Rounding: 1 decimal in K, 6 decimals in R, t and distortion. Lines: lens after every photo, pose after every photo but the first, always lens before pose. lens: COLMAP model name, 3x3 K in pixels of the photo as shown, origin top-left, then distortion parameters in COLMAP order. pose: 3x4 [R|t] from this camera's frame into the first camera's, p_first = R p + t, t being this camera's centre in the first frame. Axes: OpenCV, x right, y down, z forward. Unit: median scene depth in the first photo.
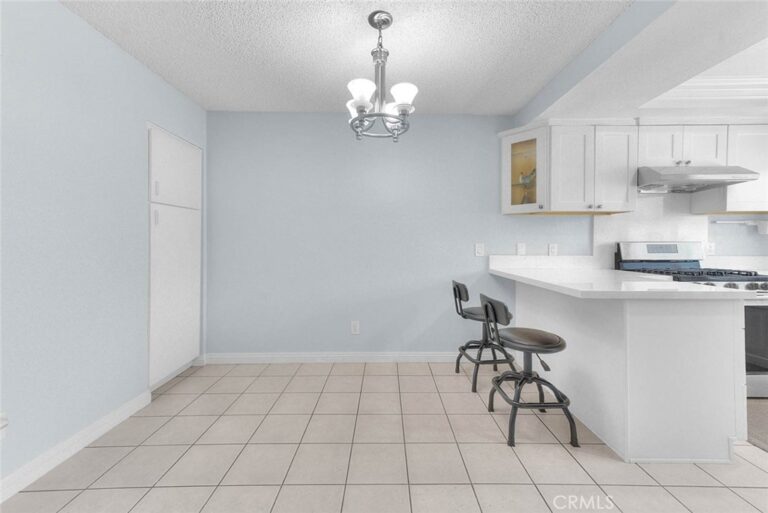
lens RADIAL K [[309.0, 0, 385.4], [0, 309.0, 240.0], [0, 0, 1]] dist [0.015726, 0.000079]
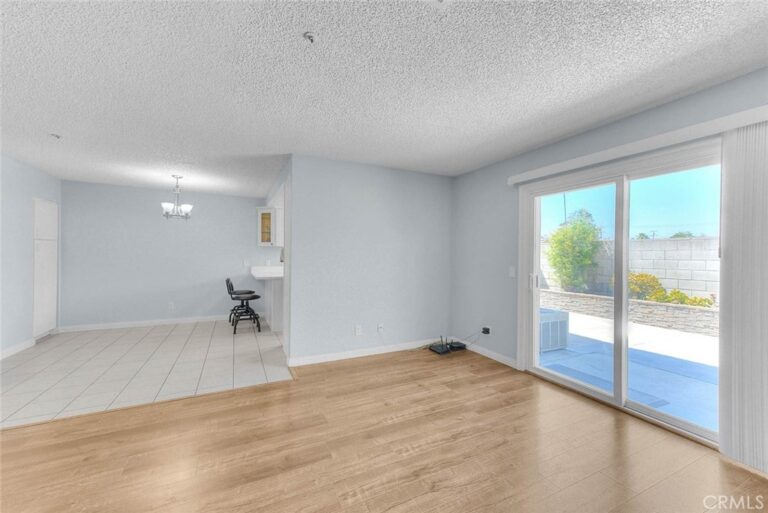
lens RADIAL K [[299.0, 0, 378.1], [0, 299.0, 259.8], [0, 0, 1]] dist [0.022939, 0.000011]
pose [[0.895032, -0.000771, 0.446001, 0.216687], [-0.006716, 0.999862, 0.015205, -0.031025], [-0.445951, -0.016605, 0.894903, -1.234380]]
